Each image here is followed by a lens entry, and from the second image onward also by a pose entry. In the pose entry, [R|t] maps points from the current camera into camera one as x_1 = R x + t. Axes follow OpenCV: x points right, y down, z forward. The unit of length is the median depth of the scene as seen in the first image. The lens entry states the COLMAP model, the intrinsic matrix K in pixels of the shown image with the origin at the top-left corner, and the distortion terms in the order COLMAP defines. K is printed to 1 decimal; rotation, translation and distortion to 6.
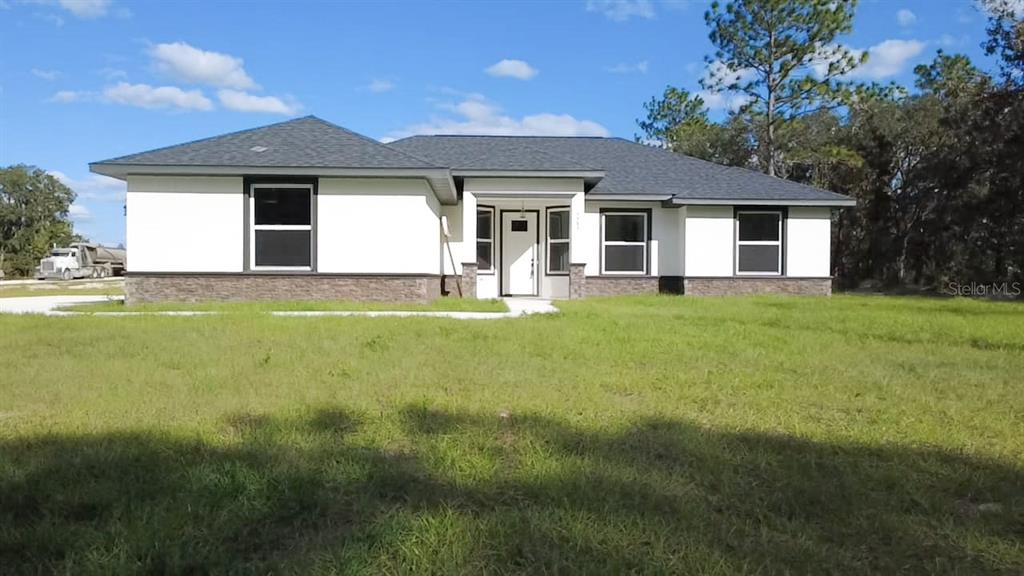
lens RADIAL K [[726.4, 0, 512.0], [0, 726.4, 288.0], [0, 0, 1]] dist [-0.004674, -0.005707]
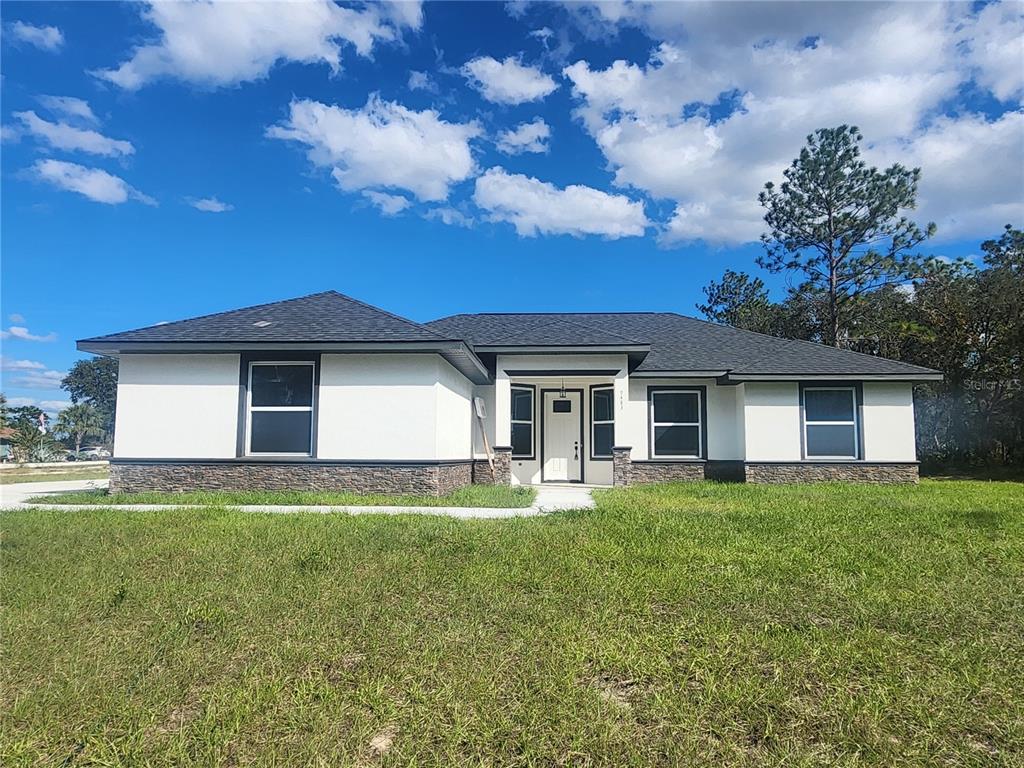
lens RADIAL K [[682.4, 0, 520.7], [0, 682.4, 384.7], [0, 0, 1]] dist [-0.005392, 0.006659]
pose [[0.995719, -0.009750, -0.091918, 0.041615], [-0.001199, 0.992976, -0.118311, -0.009909], [0.092426, 0.117914, 0.988713, 0.137183]]
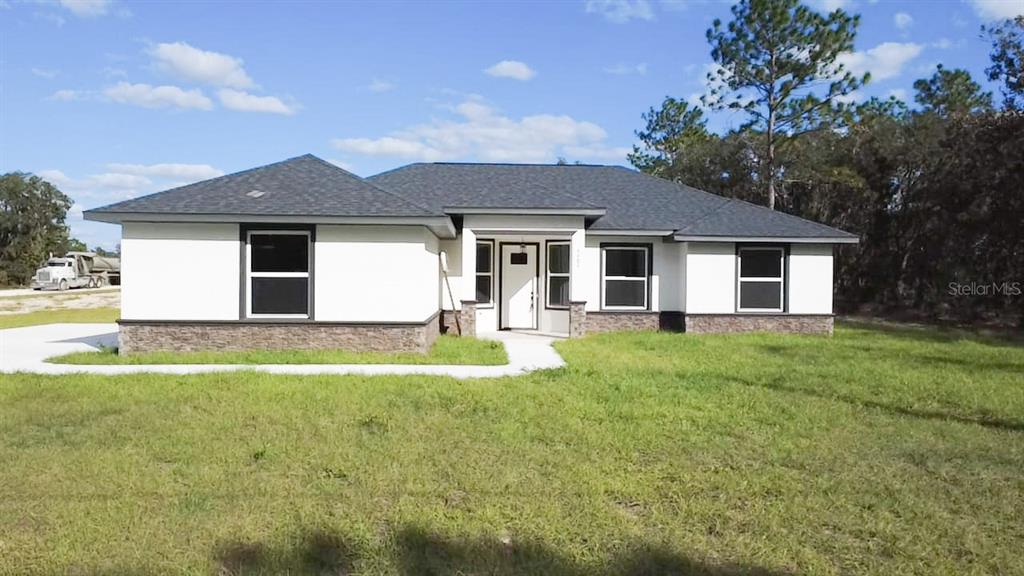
lens RADIAL K [[724.2, 0, 511.4], [0, 724.2, 294.3], [0, 0, 1]] dist [0.000382, -0.021567]
pose [[0.999992, 0.003753, 0.001295, -0.001551], [-0.003761, 0.999974, 0.006108, -0.046567], [-0.001272, -0.006113, 0.999981, 0.012086]]
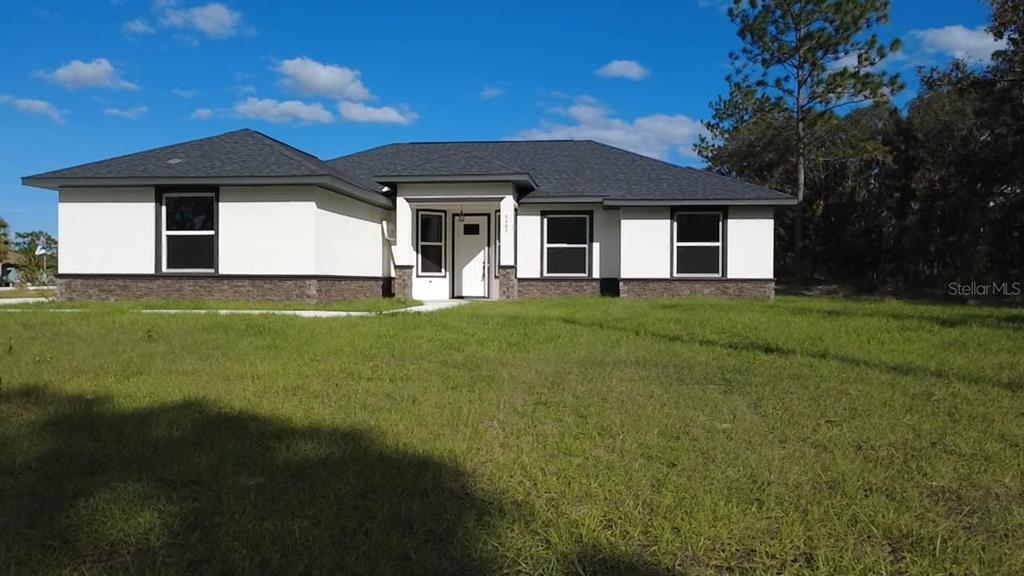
lens RADIAL K [[731.5, 0, 512.0], [0, 731.5, 288.0], [0, 0, 1]] dist [-0.004238, -0.001095]
pose [[0.990325, 0.000674, -0.138769, 0.228550], [-0.001628, 0.999976, -0.006762, 0.004279], [0.138761, 0.006923, 0.990302, -0.012355]]
